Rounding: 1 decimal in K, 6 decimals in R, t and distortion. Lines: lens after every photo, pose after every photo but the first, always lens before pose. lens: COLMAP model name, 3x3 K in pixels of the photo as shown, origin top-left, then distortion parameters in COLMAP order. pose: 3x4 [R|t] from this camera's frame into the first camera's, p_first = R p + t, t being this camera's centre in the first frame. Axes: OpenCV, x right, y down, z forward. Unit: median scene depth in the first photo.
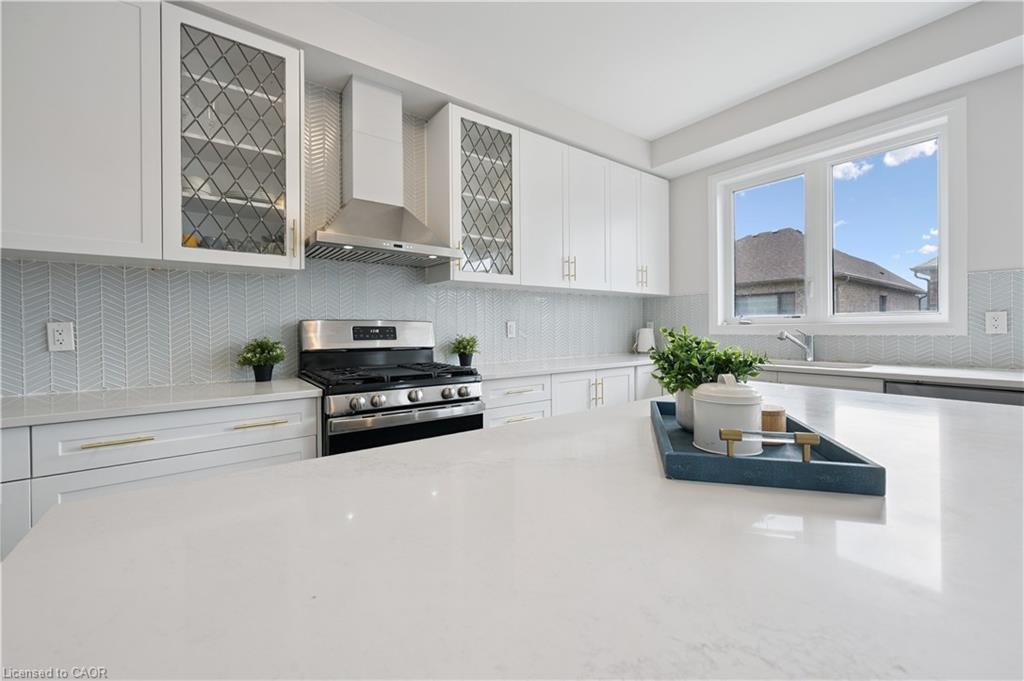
lens RADIAL K [[406.0, 0, 512.0], [0, 406.0, 330.1], [0, 0, 1]] dist [-0.002256, -0.000358]
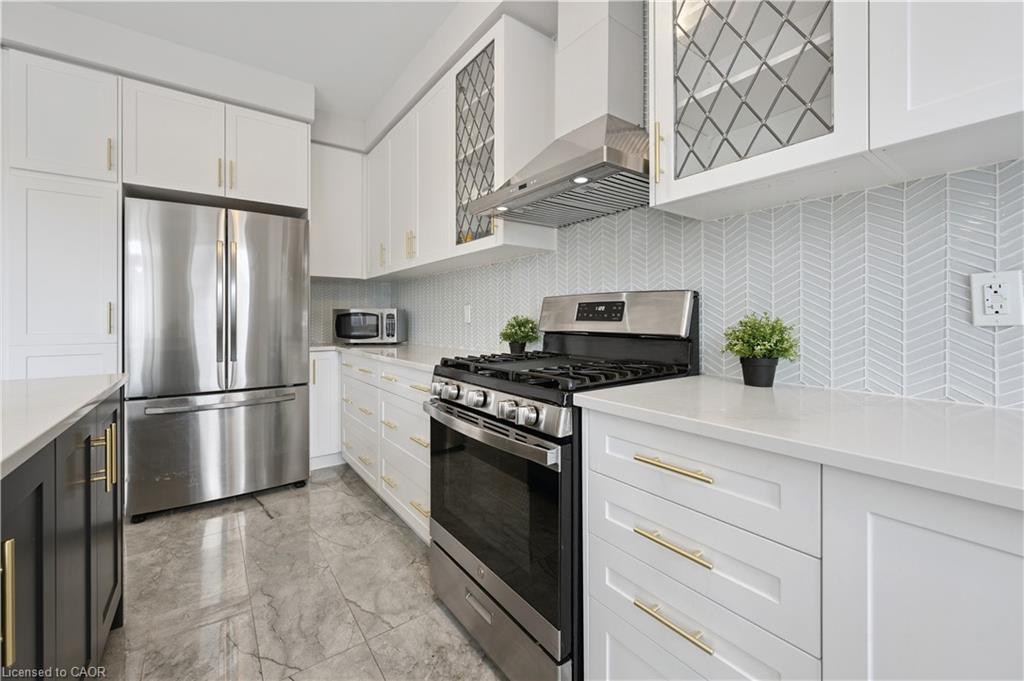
lens RADIAL K [[411.2, 0, 511.8], [0, 411.2, 316.4], [0, 0, 1]] dist [-0.000529, -0.000074]
pose [[0.004964, 0.006810, -0.999964, 0.359405], [-0.000431, 0.999977, 0.006808, 0.011038], [0.999988, 0.000398, 0.004967, 0.803029]]
